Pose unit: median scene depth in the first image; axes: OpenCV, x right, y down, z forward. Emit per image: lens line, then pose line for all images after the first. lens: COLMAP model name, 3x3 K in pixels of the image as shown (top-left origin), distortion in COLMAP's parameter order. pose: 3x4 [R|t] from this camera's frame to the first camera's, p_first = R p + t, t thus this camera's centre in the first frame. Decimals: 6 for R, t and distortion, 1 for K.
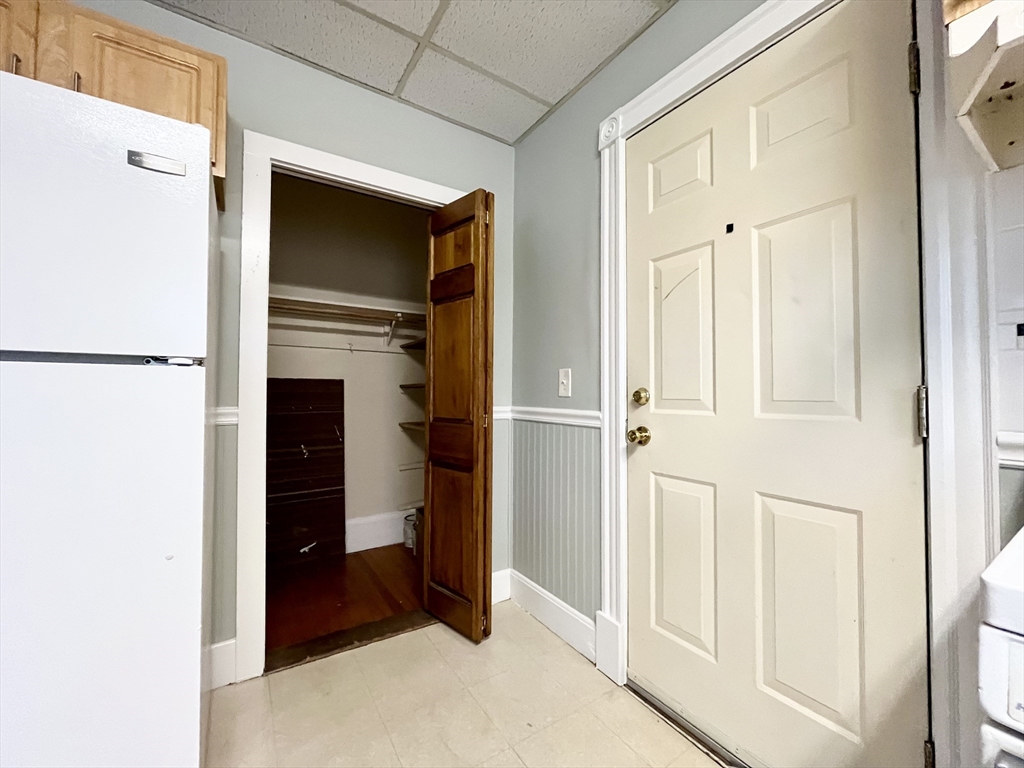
lens RADIAL K [[415.4, 0, 509.9], [0, 415.4, 383.1], [0, 0, 1]] dist [-0.002340, -0.000437]
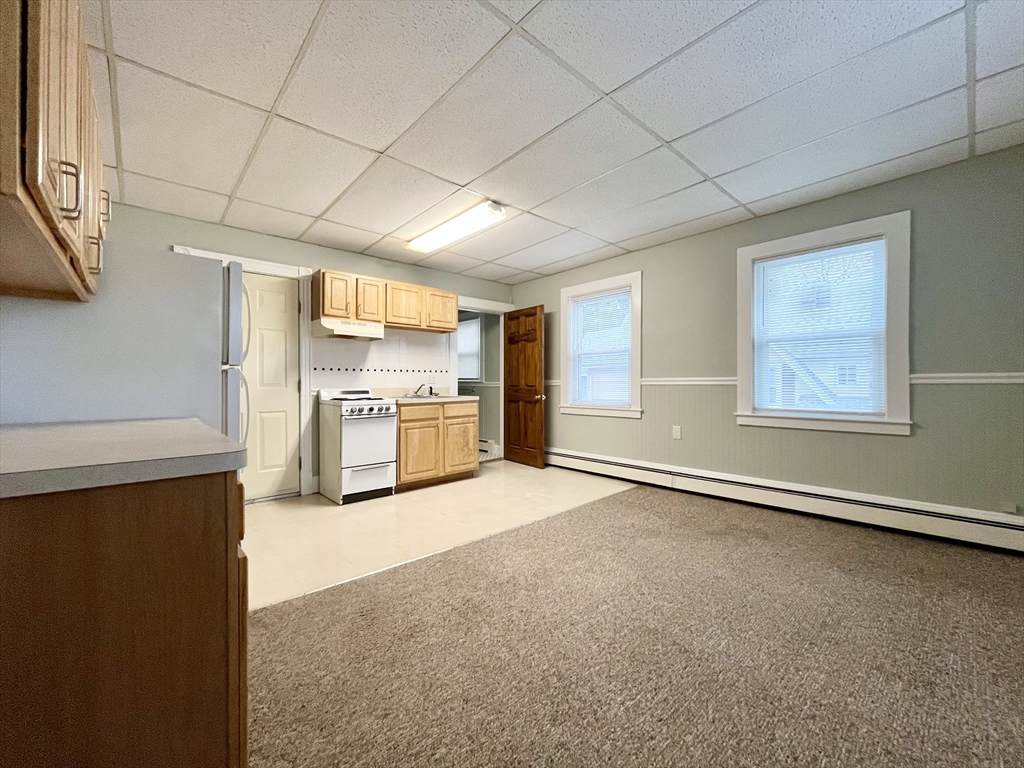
lens RADIAL K [[415.4, 0, 509.9], [0, 415.4, 383.1], [0, 0, 1]] dist [-0.002340, -0.000437]
pose [[-0.160024, -0.004626, 0.987102, -1.864150], [-0.024044, 0.999711, 0.000787, -0.006473], [-0.986820, -0.023608, -0.160089, -0.257443]]
